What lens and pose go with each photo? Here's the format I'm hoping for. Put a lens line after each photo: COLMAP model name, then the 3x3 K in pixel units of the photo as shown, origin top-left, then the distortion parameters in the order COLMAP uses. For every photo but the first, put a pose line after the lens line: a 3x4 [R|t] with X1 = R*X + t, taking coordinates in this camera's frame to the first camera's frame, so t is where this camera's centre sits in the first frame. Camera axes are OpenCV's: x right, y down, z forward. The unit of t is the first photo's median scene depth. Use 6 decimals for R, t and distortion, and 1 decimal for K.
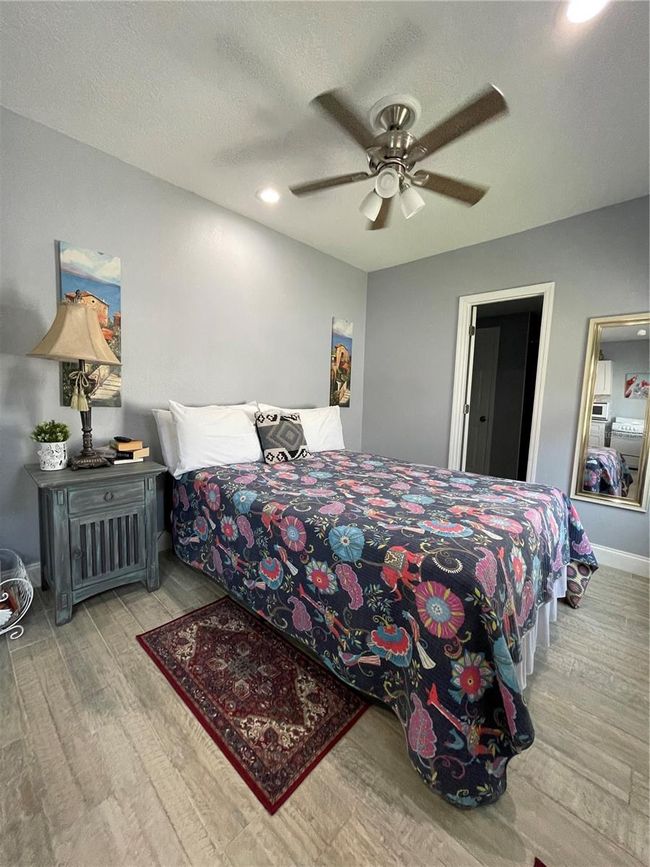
lens RADIAL K [[341.7, 0, 325.0], [0, 341.7, 433.5], [0, 0, 1]] dist [0.000783, 0.000471]
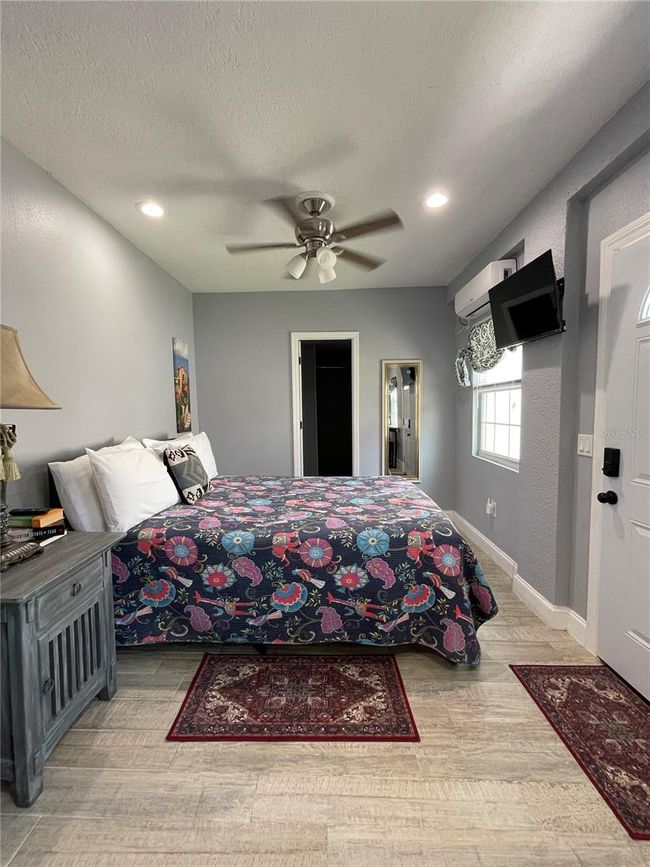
lens RADIAL K [[349.5, 0, 321.6], [0, 349.5, 435.2], [0, 0, 1]] dist [-0.002748, 0.000180]
pose [[0.747906, -0.092067, 0.657389, -0.789764], [0.107781, 0.994036, 0.016594, -0.113662], [-0.654996, 0.058443, 0.753369, 0.078303]]
